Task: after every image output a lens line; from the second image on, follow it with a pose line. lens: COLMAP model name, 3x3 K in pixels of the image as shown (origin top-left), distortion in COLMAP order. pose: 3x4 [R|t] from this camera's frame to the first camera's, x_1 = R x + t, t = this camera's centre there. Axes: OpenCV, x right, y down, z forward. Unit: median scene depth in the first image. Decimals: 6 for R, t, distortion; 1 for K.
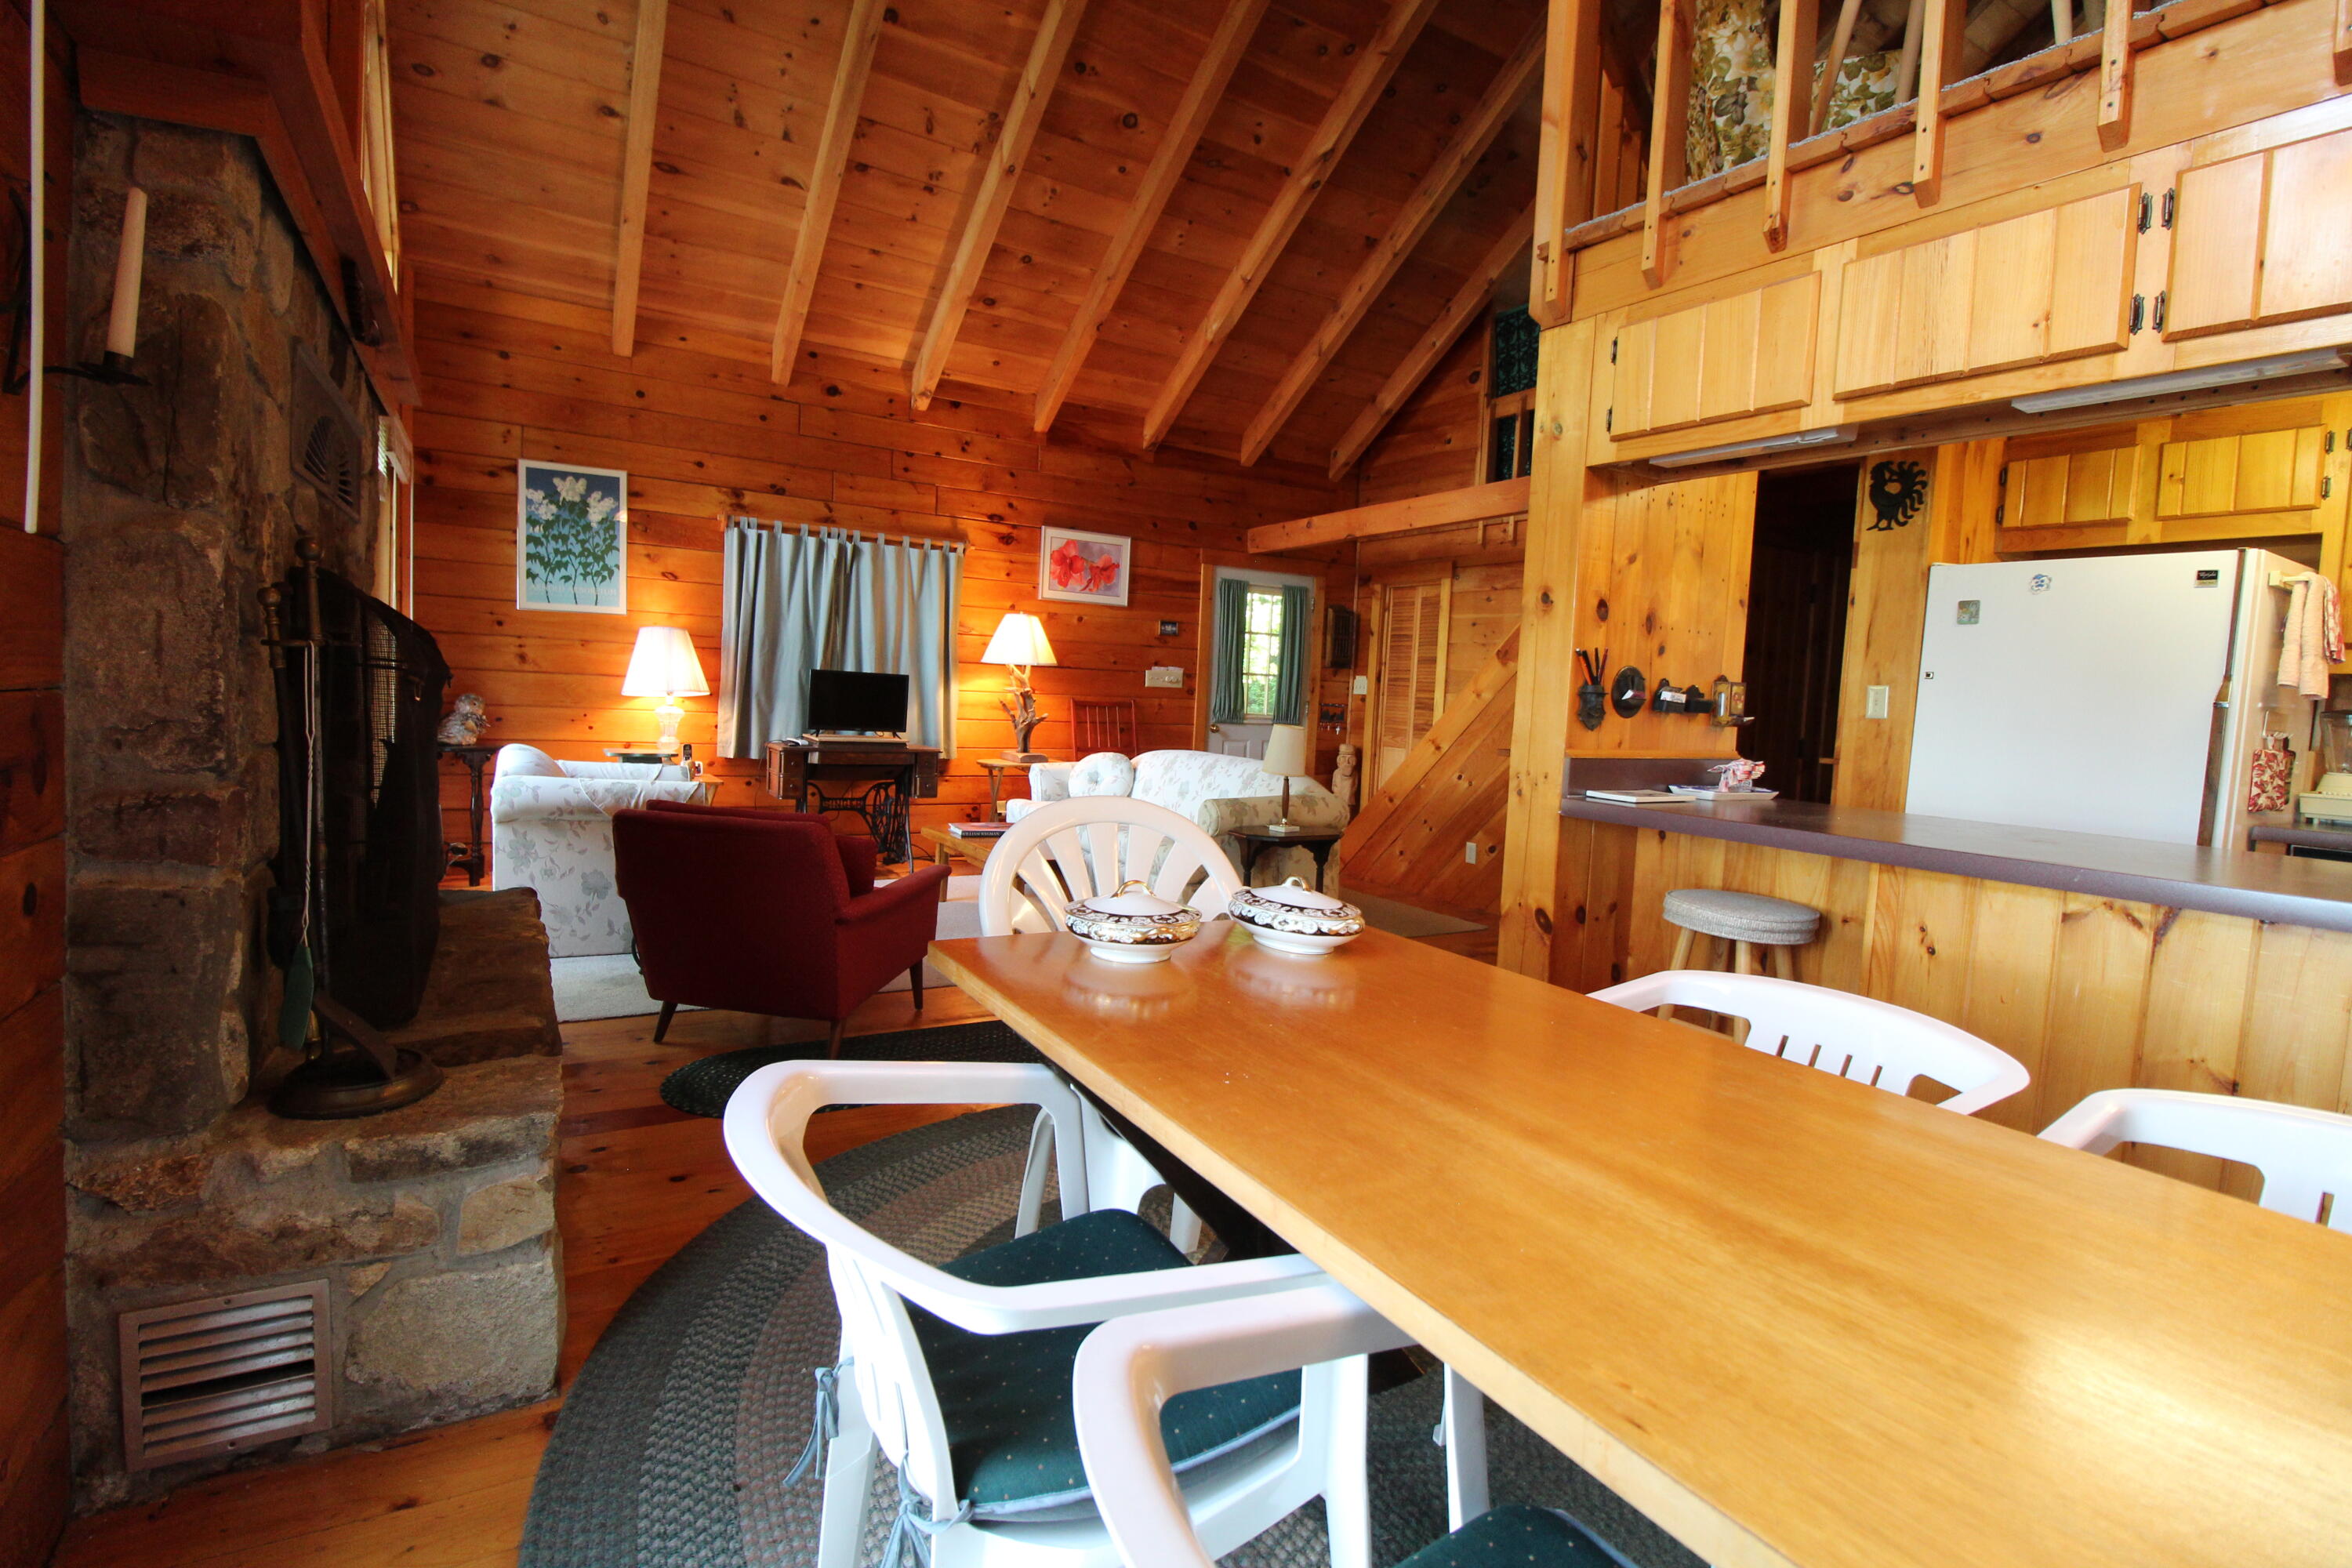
lens RADIAL K [[1111.8, 0, 1177.1], [0, 1111.8, 763.4], [0, 0, 1]] dist [-0.000187, -0.006670]
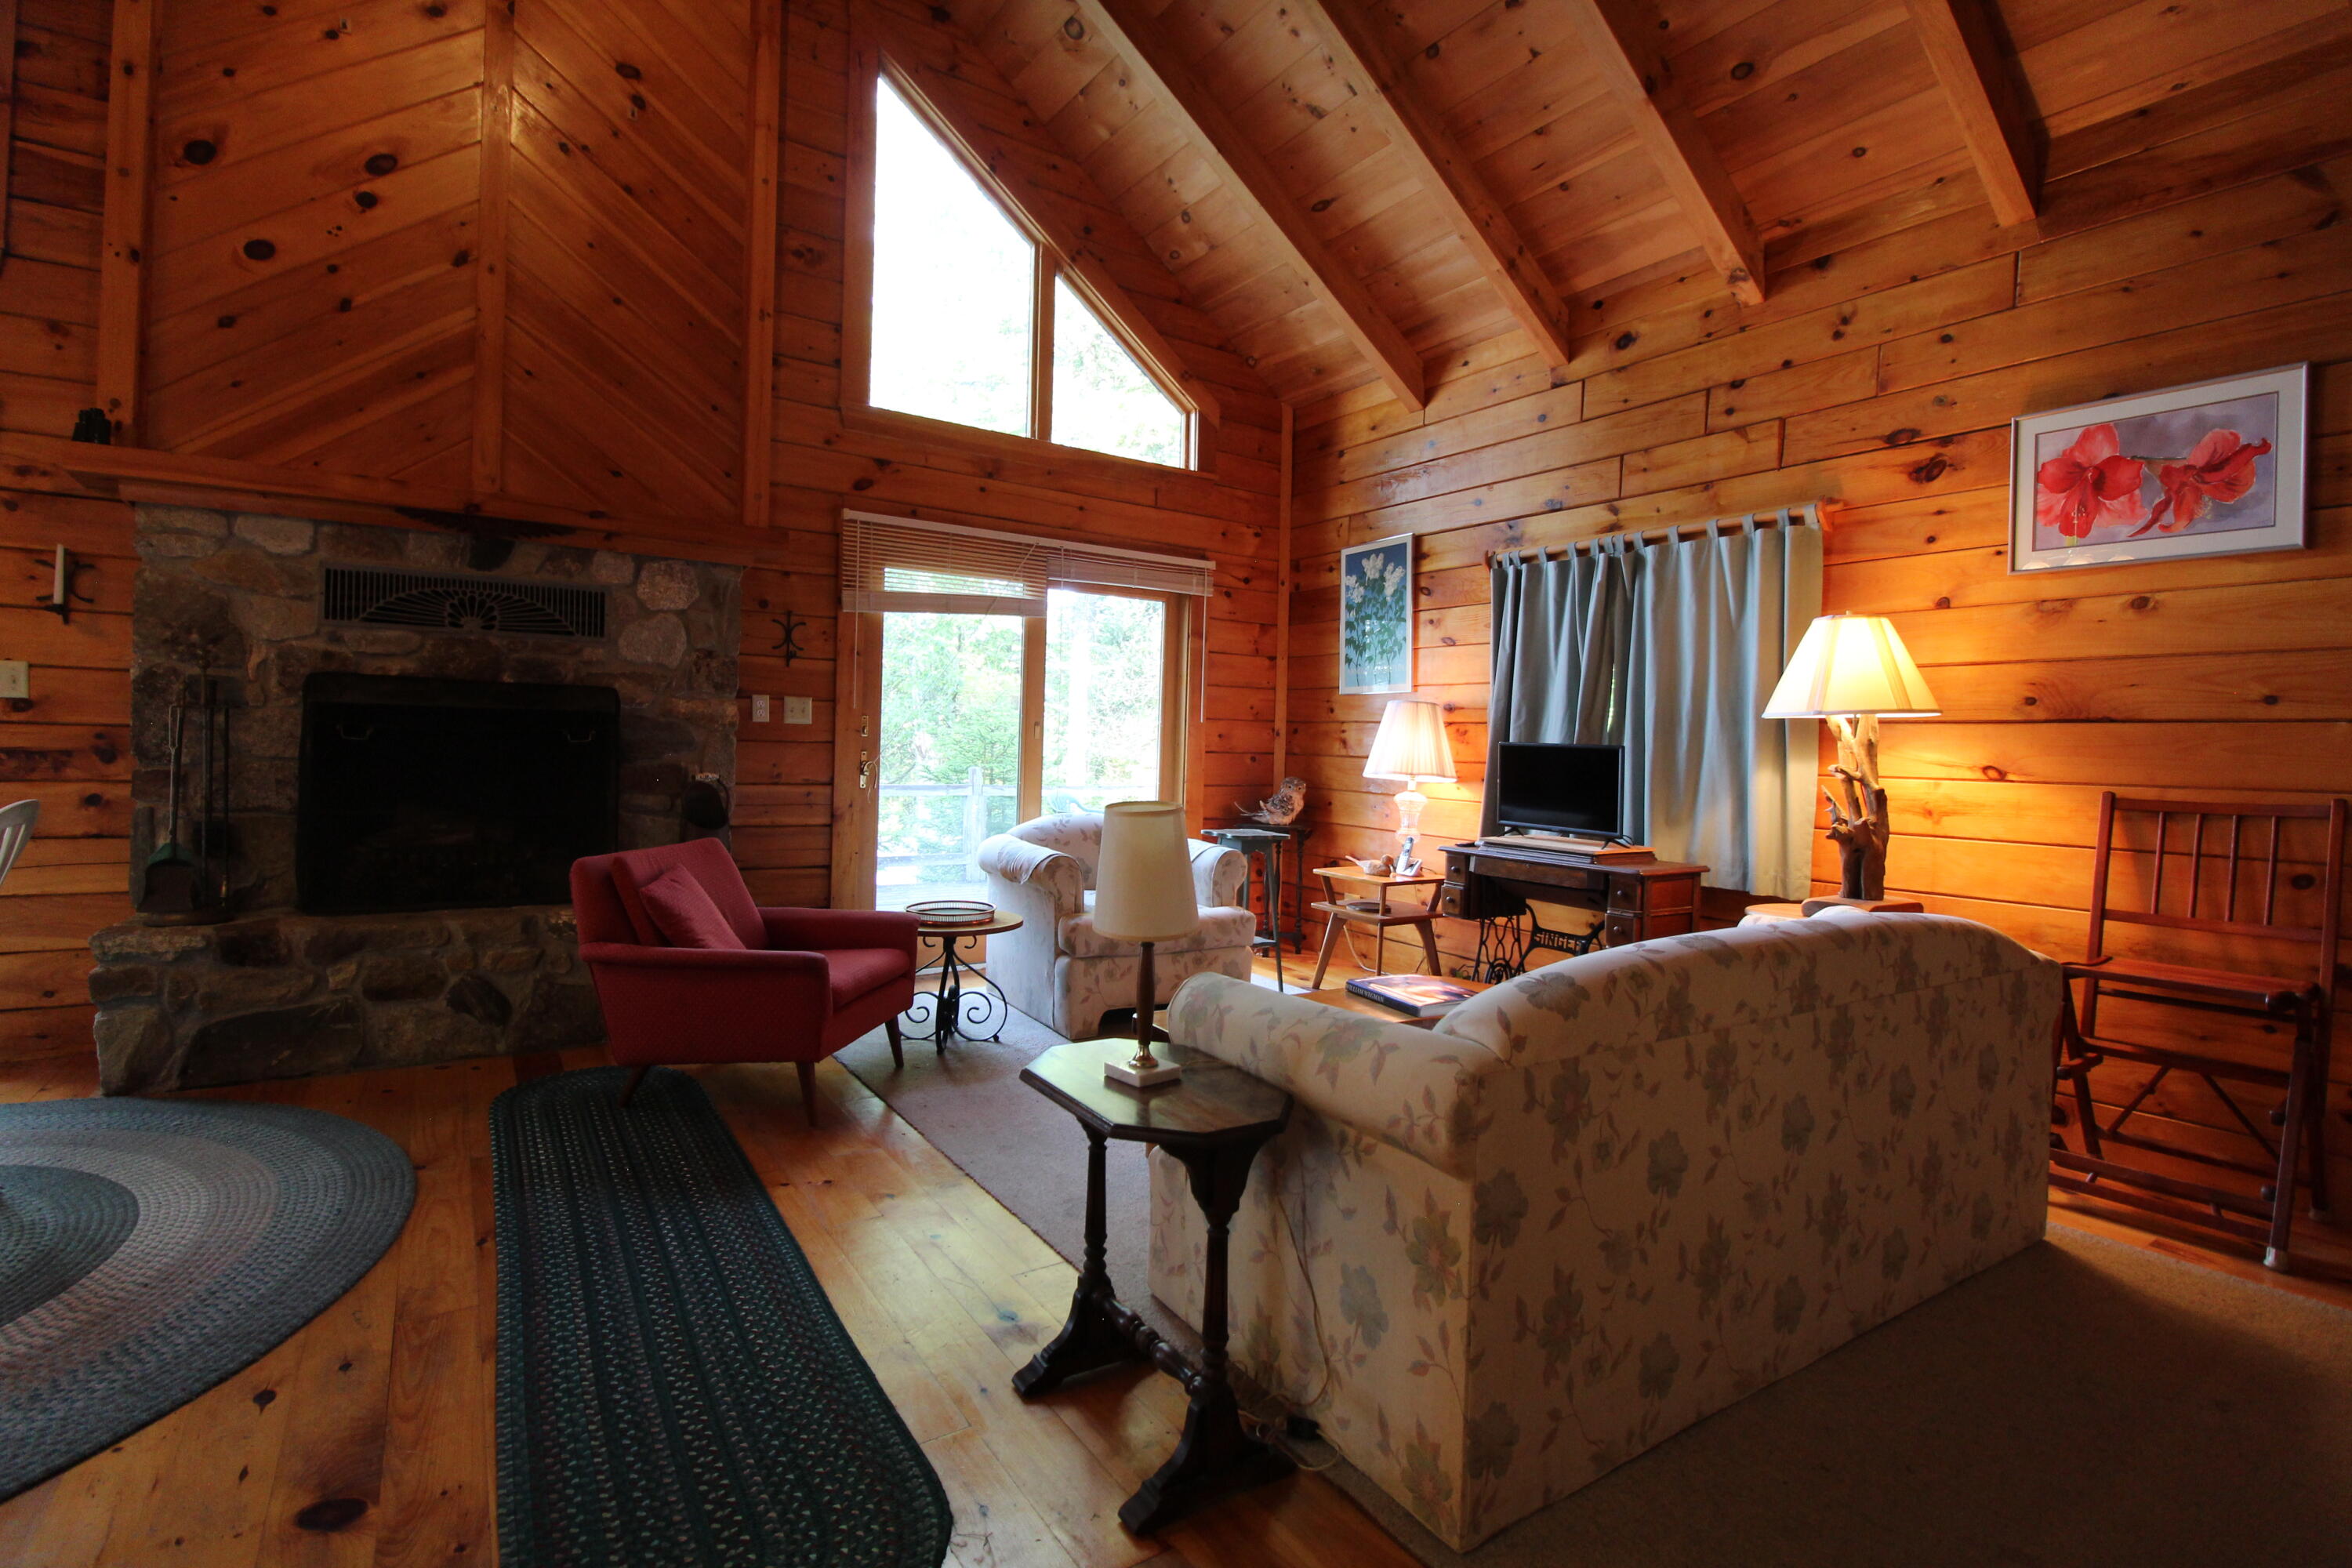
lens RADIAL K [[1111.8, 0, 1177.1], [0, 1111.8, 763.4], [0, 0, 1]] dist [-0.000187, -0.006670]
pose [[0.026841, -0.026400, -0.999291, 0.402897], [-0.085419, 0.995934, -0.028605, -0.034168], [0.995984, 0.086126, 0.024477, 0.807063]]
